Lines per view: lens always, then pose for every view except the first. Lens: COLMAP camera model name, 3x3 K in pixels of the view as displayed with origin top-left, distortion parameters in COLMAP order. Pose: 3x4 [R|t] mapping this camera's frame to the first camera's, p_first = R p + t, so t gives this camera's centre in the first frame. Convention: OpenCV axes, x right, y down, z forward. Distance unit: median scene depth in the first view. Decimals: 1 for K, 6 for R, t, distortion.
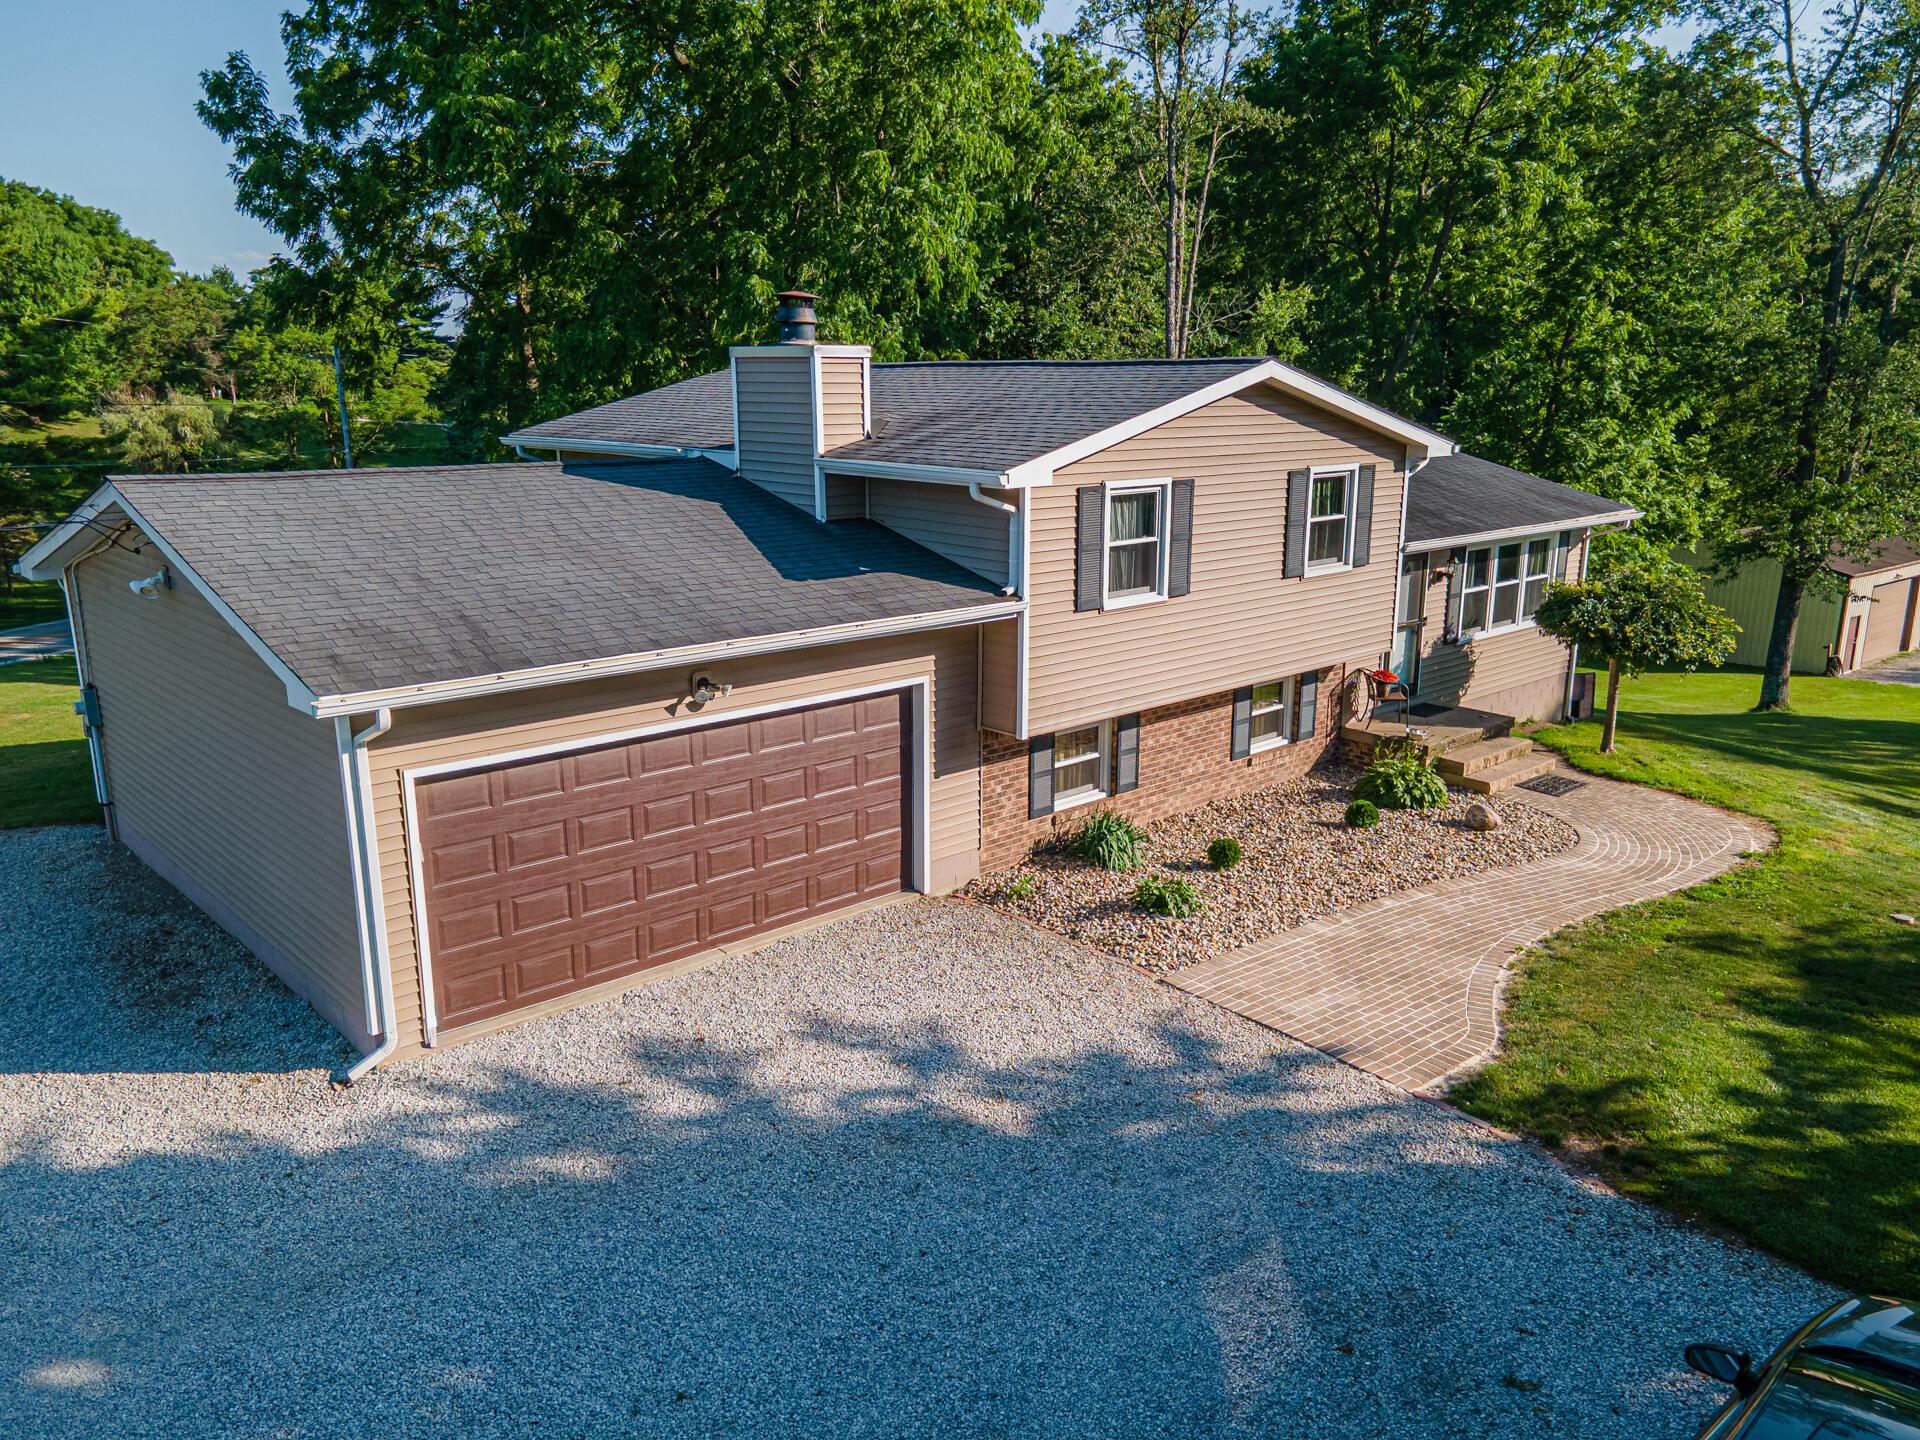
lens RADIAL K [[1355.5, 0, 975.3], [0, 1355.5, 716.8], [0, 0, 1]] dist [0.052090, 0.005623]
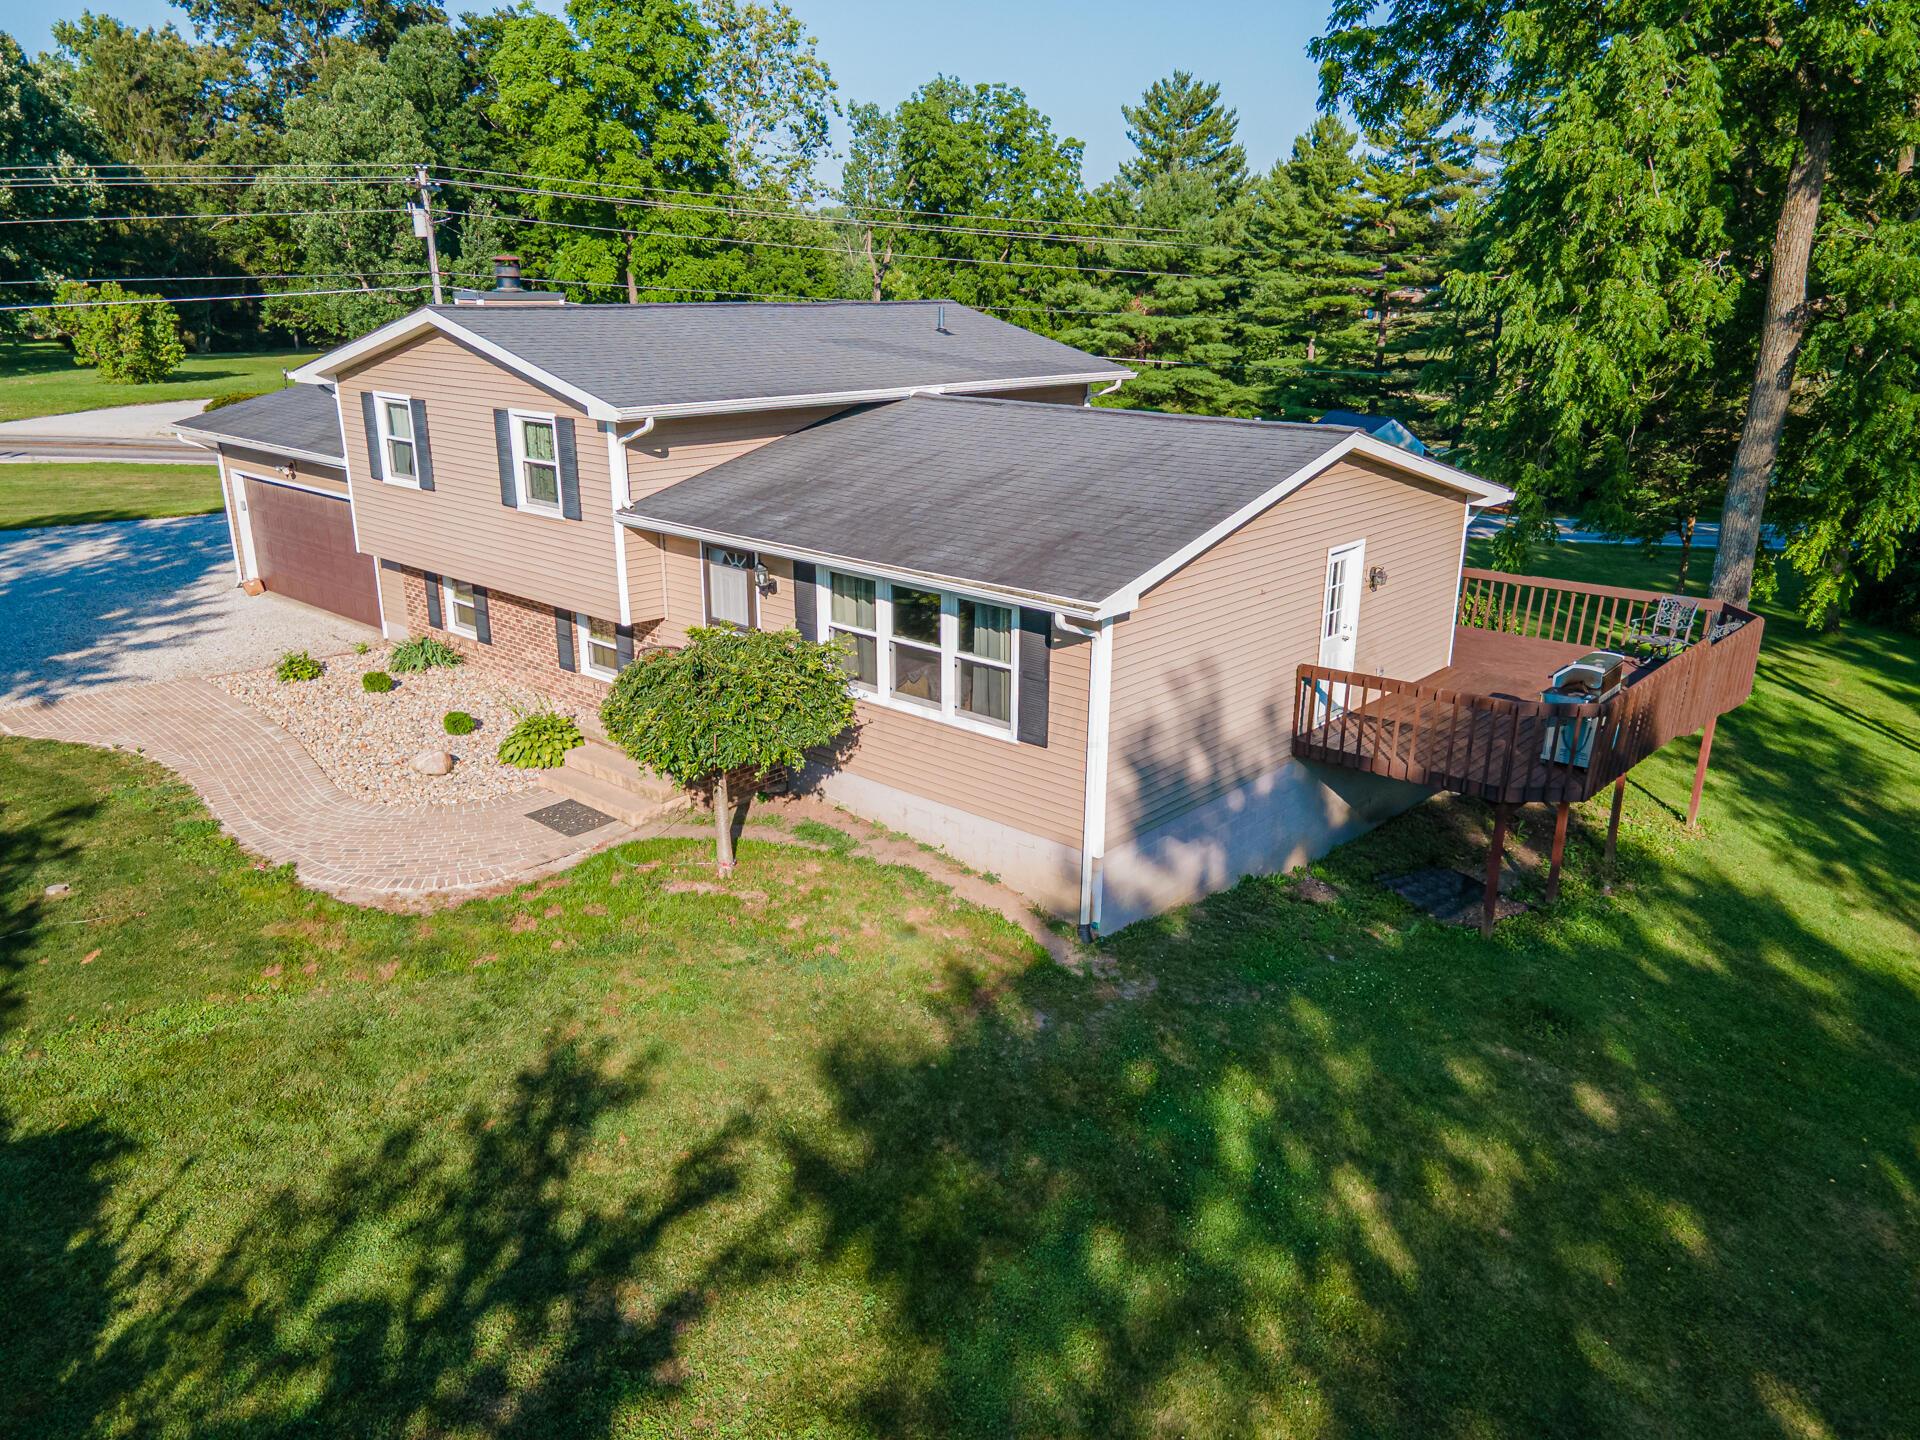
lens RADIAL K [[1355.5, 0, 975.3], [0, 1355.5, 716.8], [0, 0, 1]] dist [0.052090, 0.005623]
pose [[0.120260, 0.298831, -0.946698, 1.474962], [-0.246784, 0.932683, 0.263058, -0.351986], [0.961580, 0.201994, 0.185911, 1.271510]]
